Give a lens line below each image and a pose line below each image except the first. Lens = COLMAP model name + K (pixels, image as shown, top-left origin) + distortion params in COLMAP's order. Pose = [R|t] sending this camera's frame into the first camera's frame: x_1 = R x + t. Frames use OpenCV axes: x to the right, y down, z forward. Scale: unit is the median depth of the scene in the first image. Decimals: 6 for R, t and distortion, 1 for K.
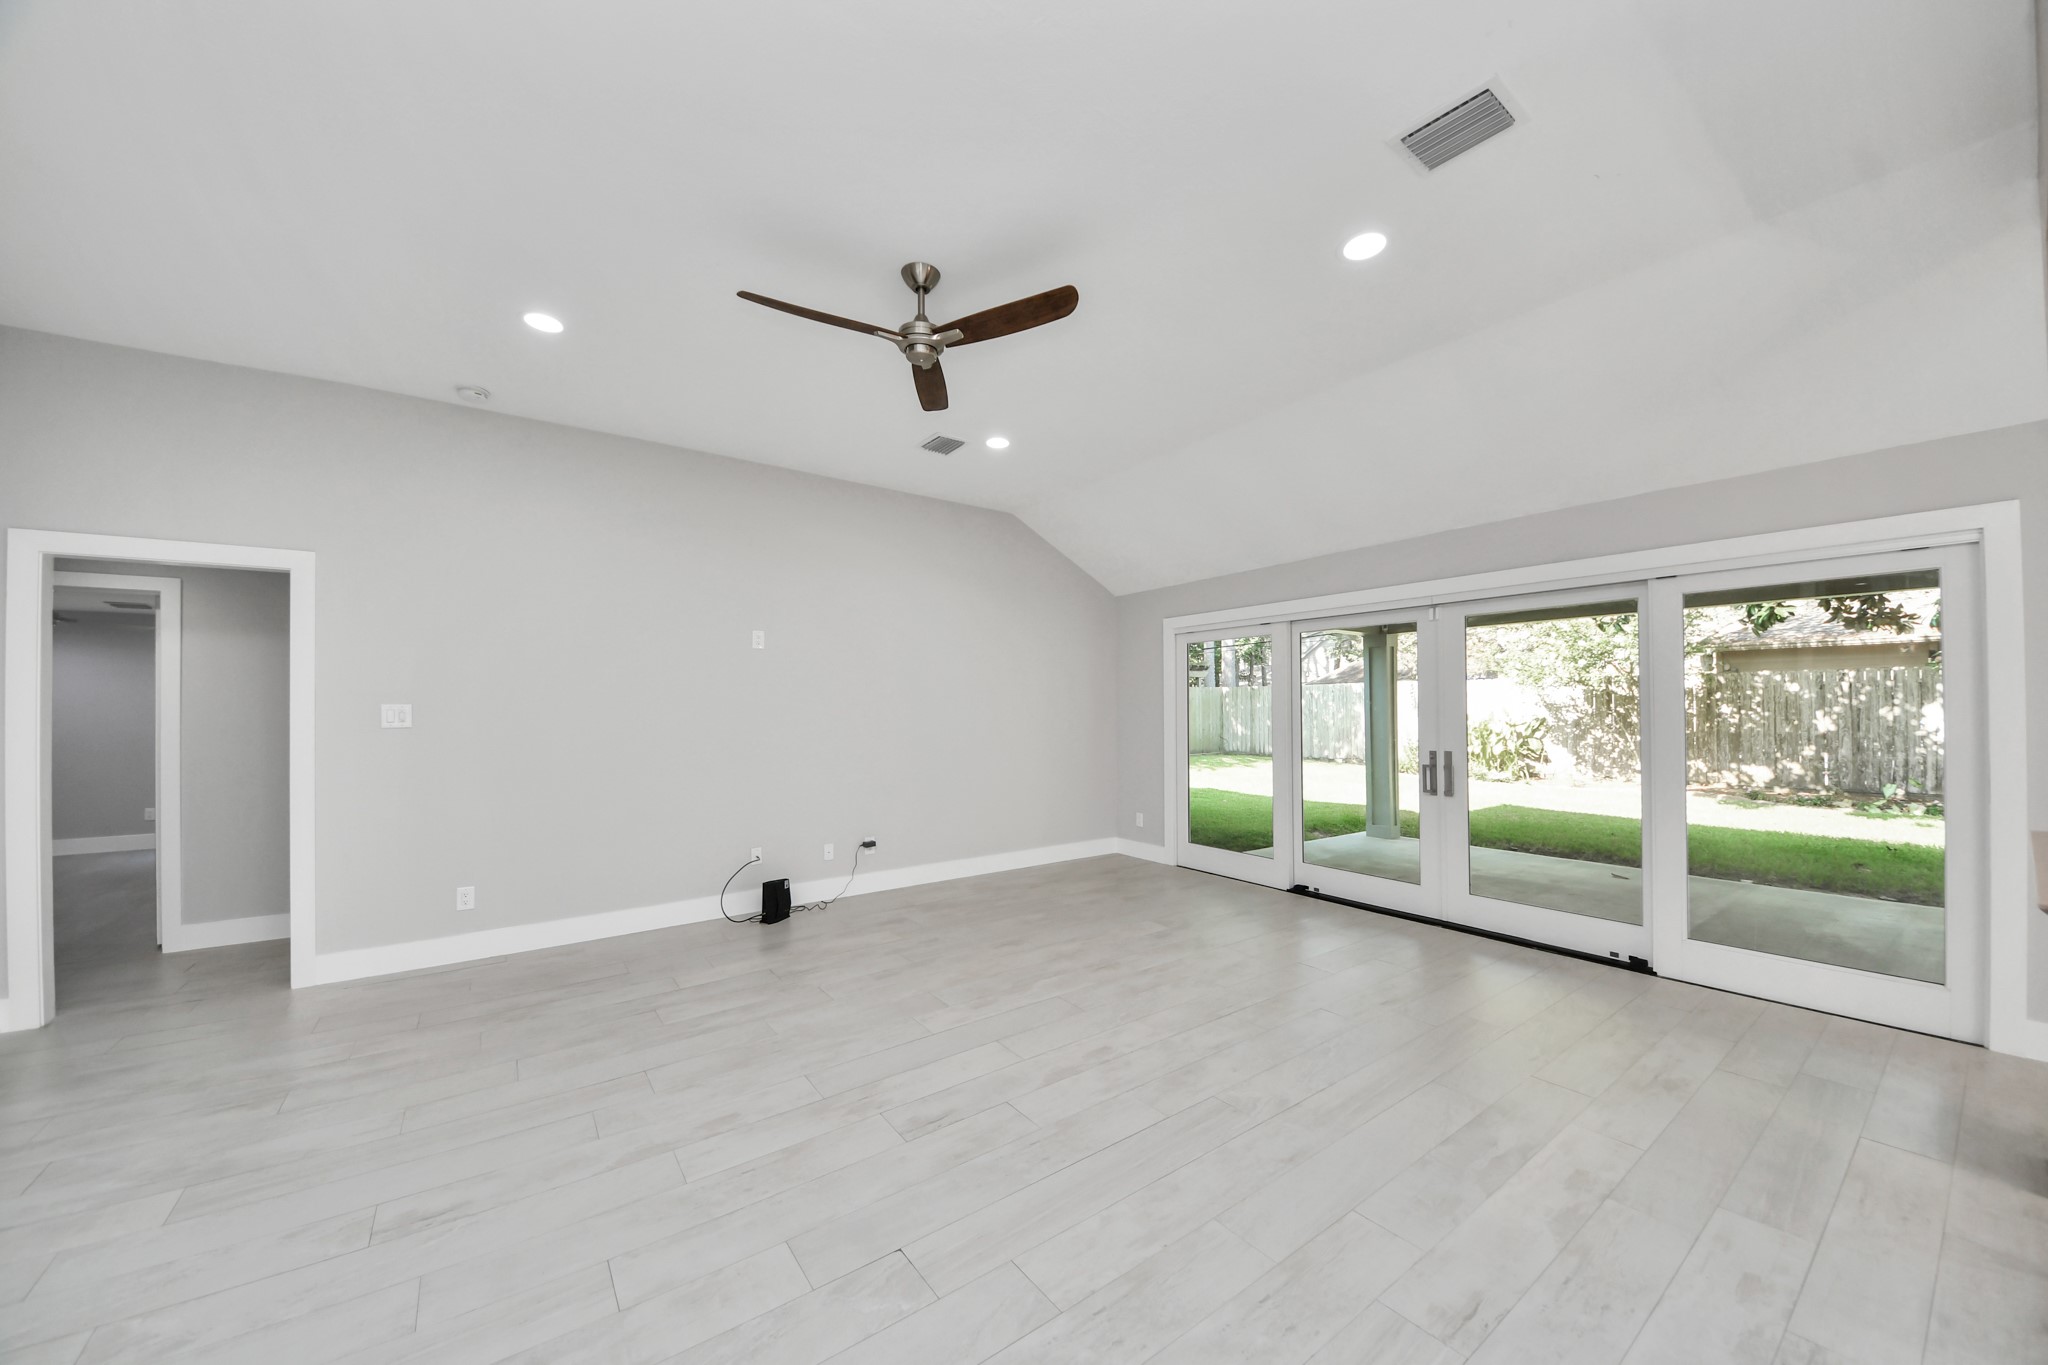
lens RADIAL K [[726.0, 0, 1020.6], [0, 726.0, 698.4], [0, 0, 1]] dist [0.027995, -0.018555]
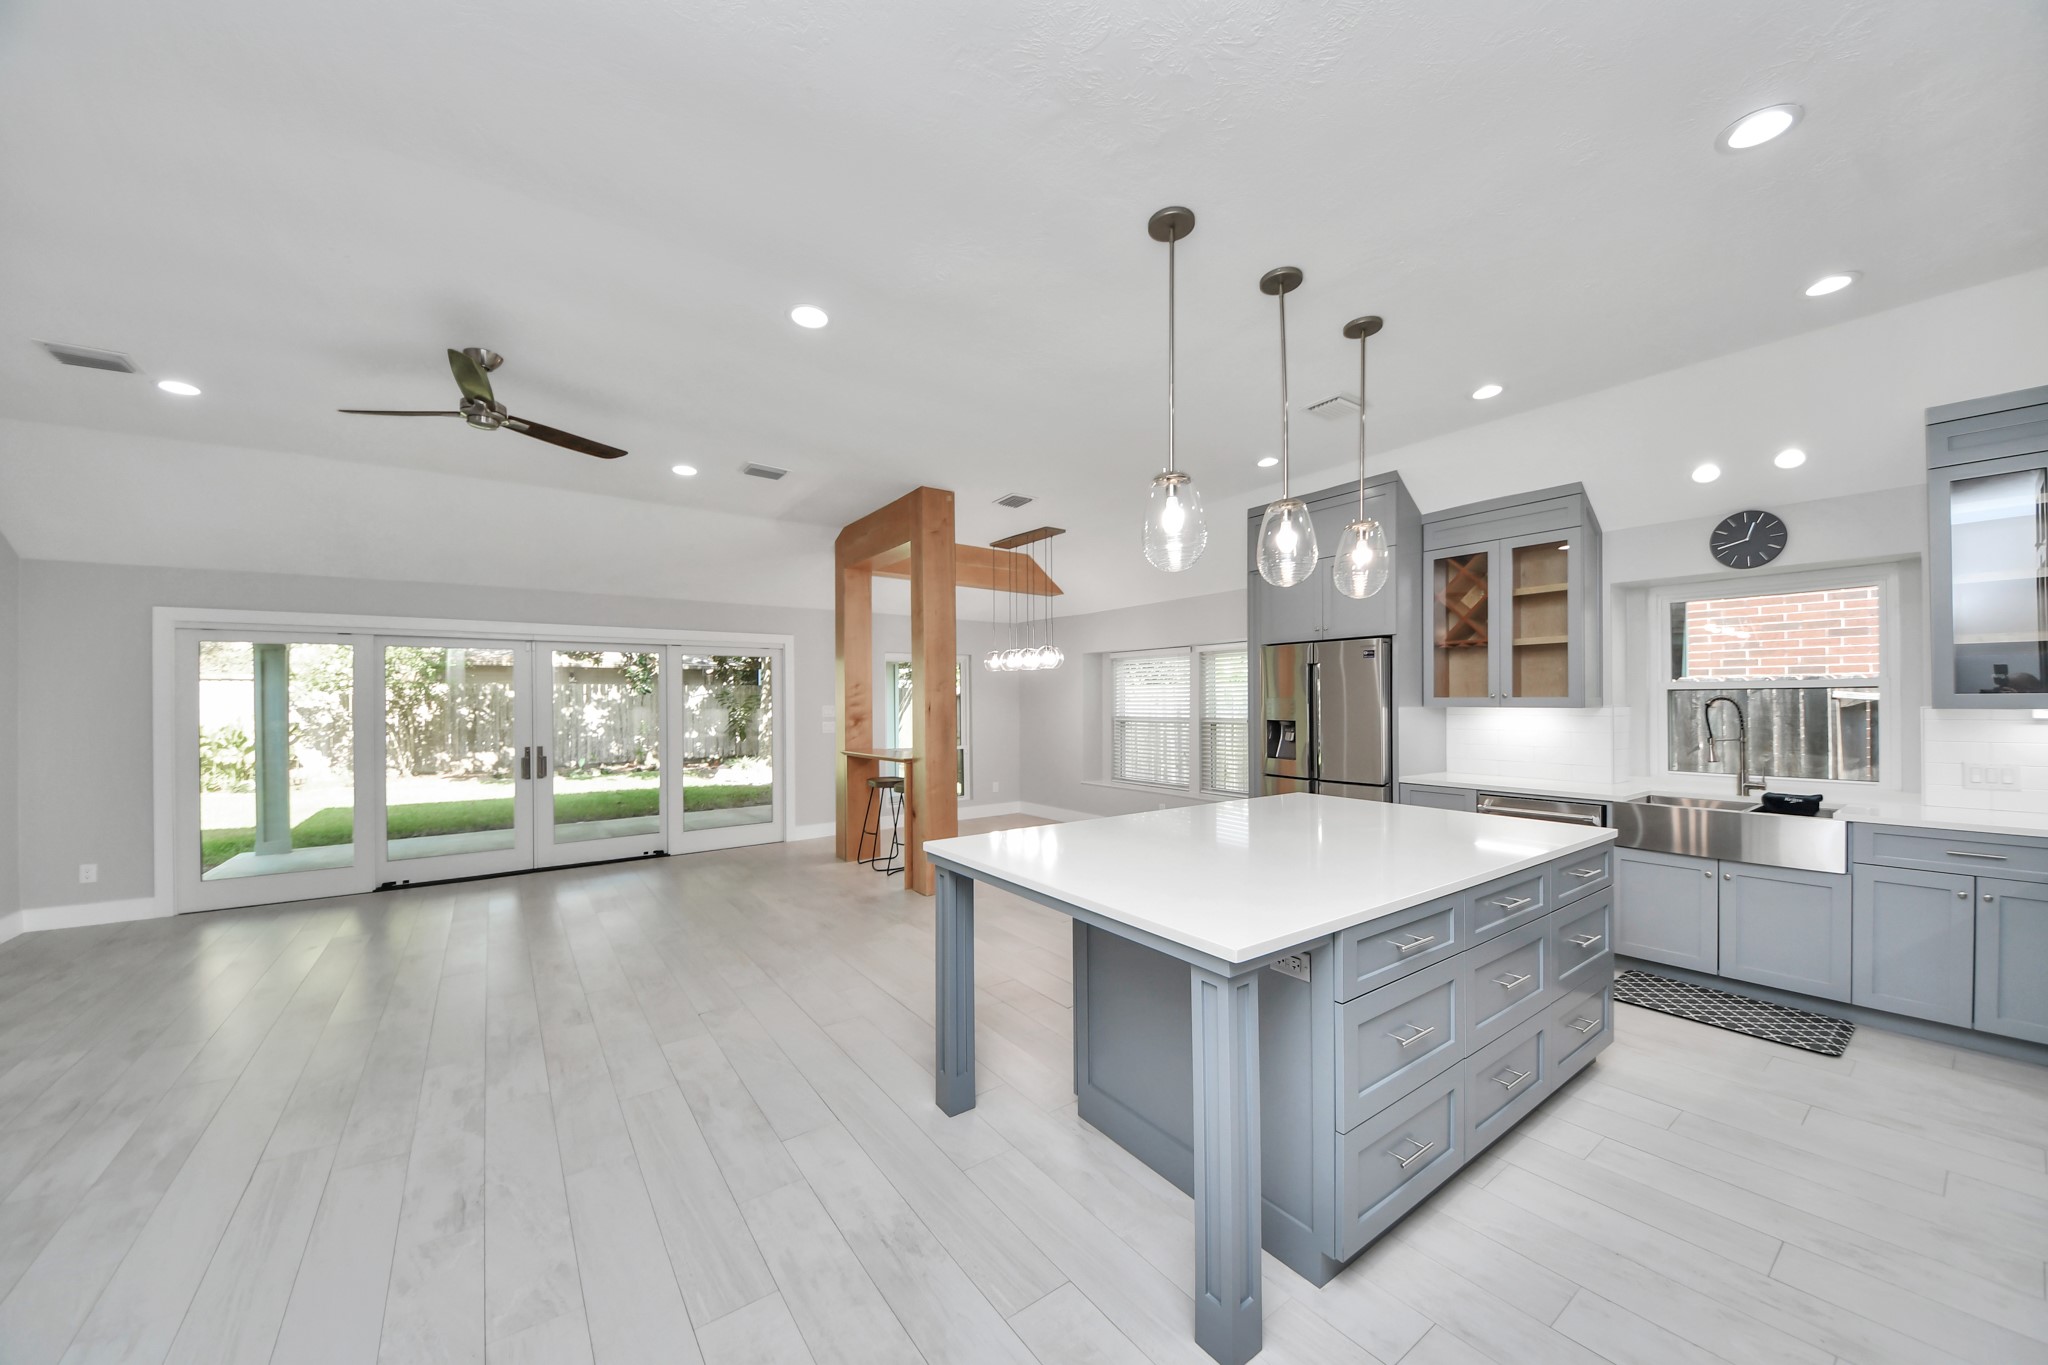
lens RADIAL K [[726.0, 0, 1020.6], [0, 726.0, 698.4], [0, 0, 1]] dist [0.027995, -0.018555]
pose [[0.007092, 0.004300, 0.999966, -0.462908], [-0.005299, 0.999977, -0.004263, -0.010061], [-0.999961, -0.005268, 0.007115, 0.041126]]
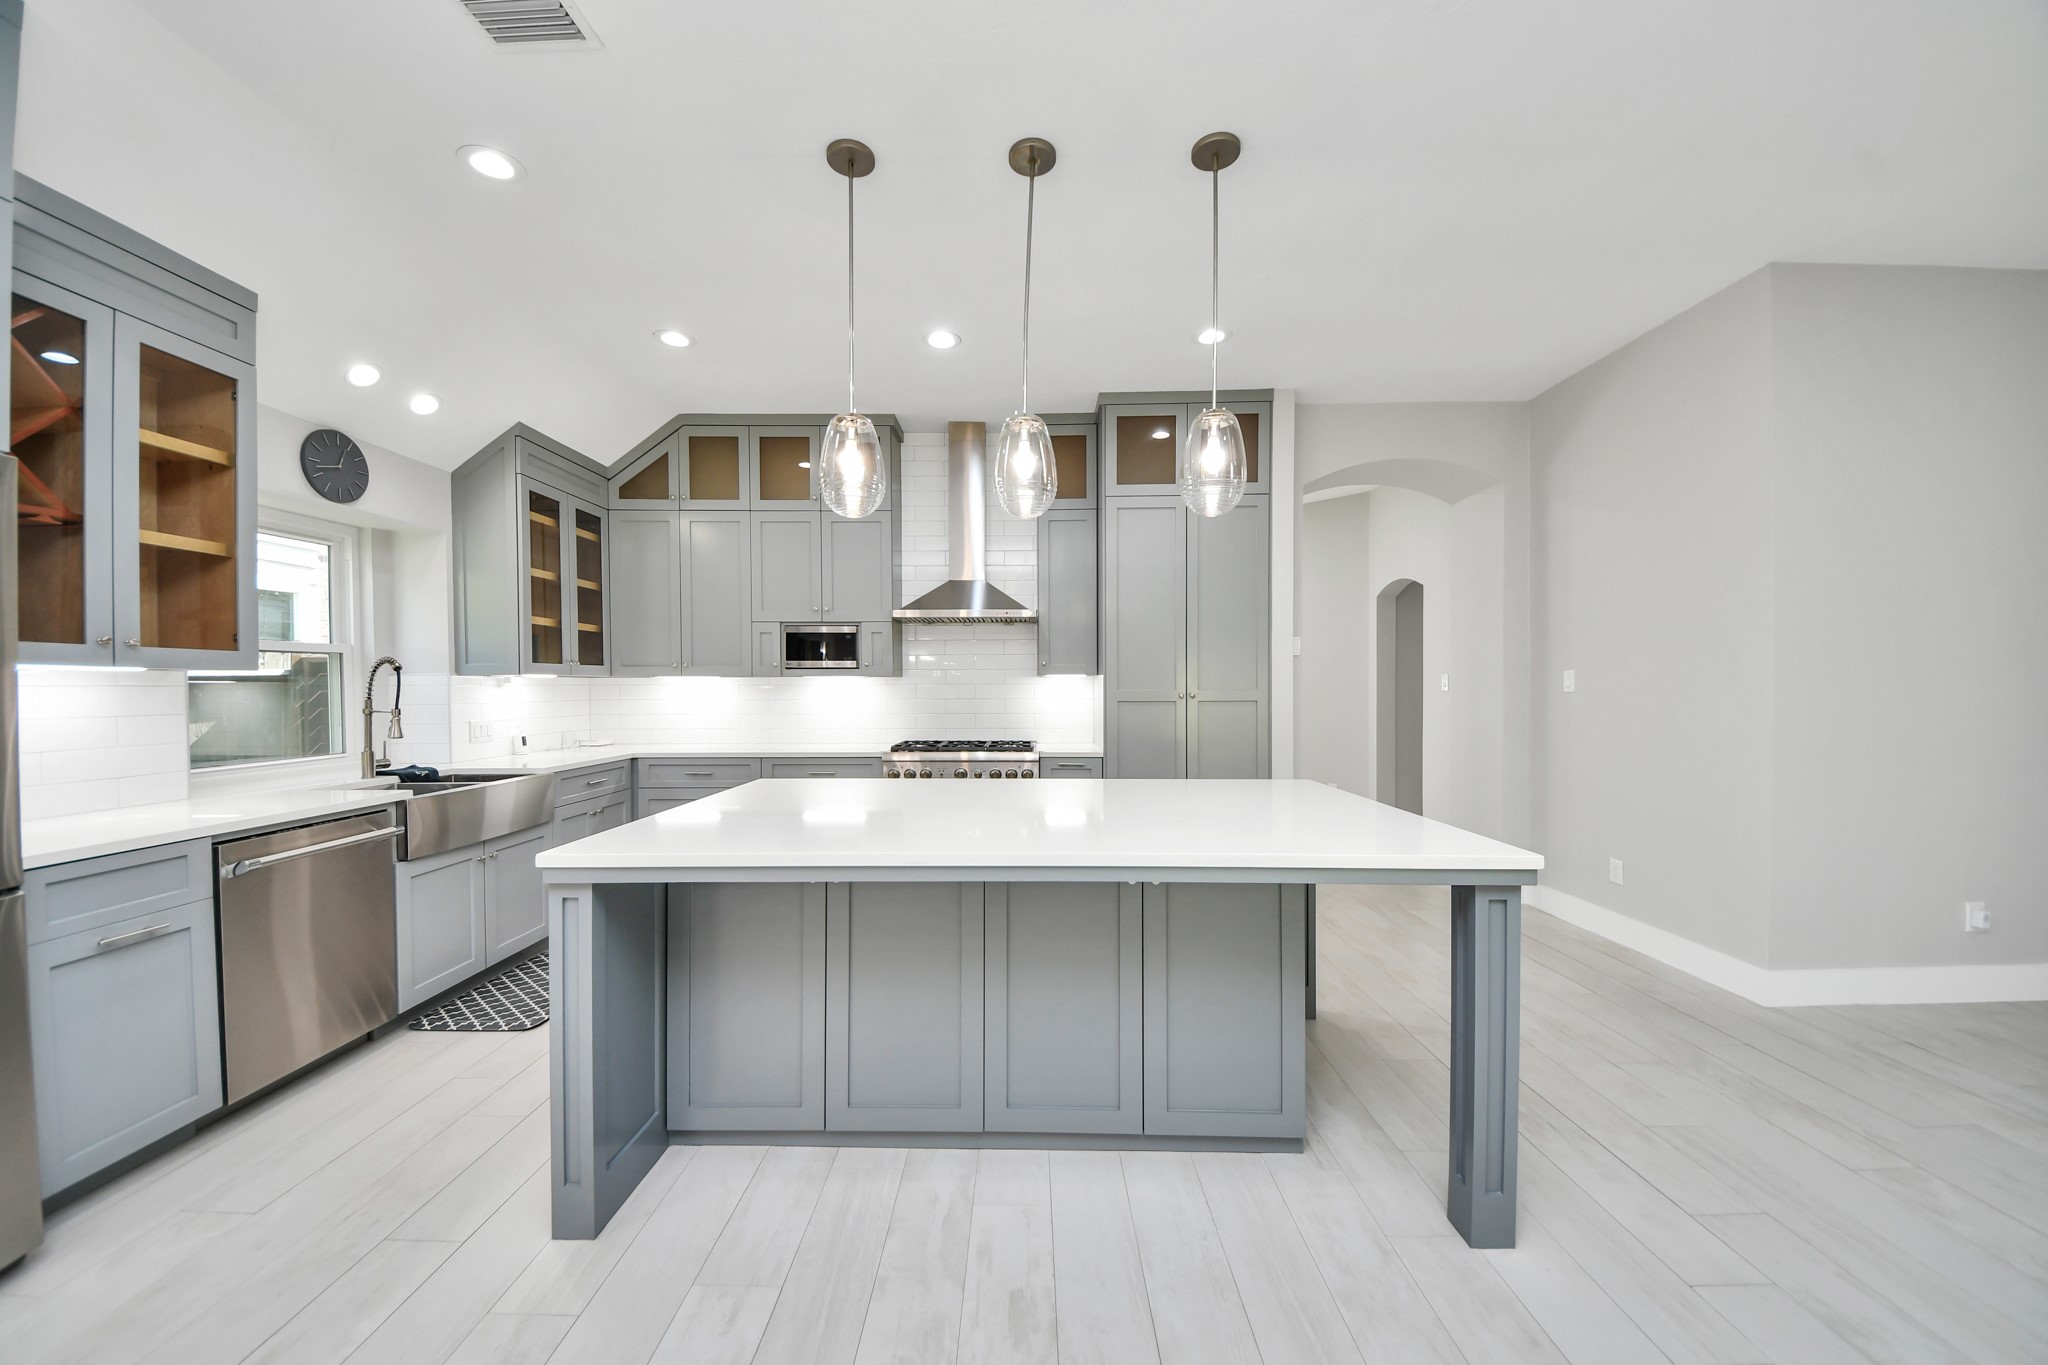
lens RADIAL K [[726.0, 0, 1020.6], [0, 726.0, 698.4], [0, 0, 1]] dist [0.027995, -0.018555]
pose [[-0.594104, 0.023651, -0.804040, 0.122744], [0.016887, 0.999714, 0.016929, 0.004507], [0.804211, -0.003520, -0.594334, 0.093833]]
